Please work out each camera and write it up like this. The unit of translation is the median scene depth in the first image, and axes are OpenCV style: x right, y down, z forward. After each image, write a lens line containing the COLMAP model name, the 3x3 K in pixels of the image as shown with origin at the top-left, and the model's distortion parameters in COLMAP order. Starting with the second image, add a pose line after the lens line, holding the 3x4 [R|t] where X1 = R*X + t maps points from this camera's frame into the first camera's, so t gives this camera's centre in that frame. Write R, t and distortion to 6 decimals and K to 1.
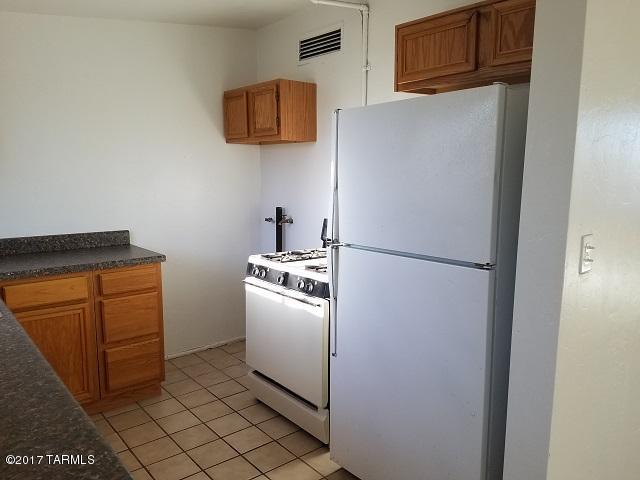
lens RADIAL K [[497.8, 0, 322.4], [0, 497.8, 243.5], [0, 0, 1]] dist [0.219276, -0.364460]
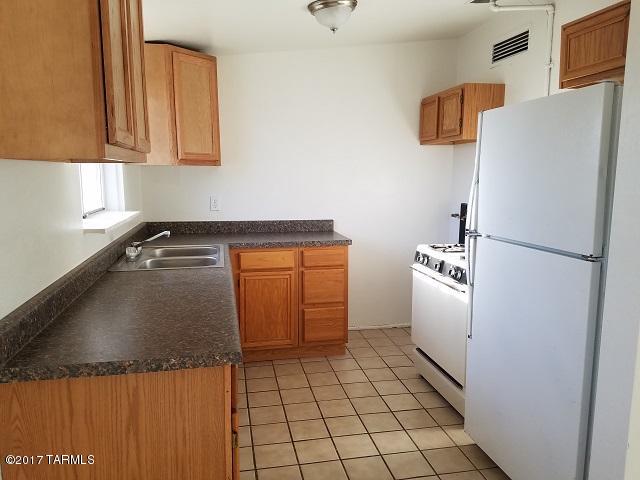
lens RADIAL K [[497.8, 0, 322.4], [0, 497.8, 243.5], [0, 0, 1]] dist [0.219276, -0.364460]
pose [[0.881911, 0.065699, -0.466816, 0.193074], [-0.068086, 0.997610, 0.011773, 0.023461], [0.466473, 0.021401, 0.884276, -0.097092]]
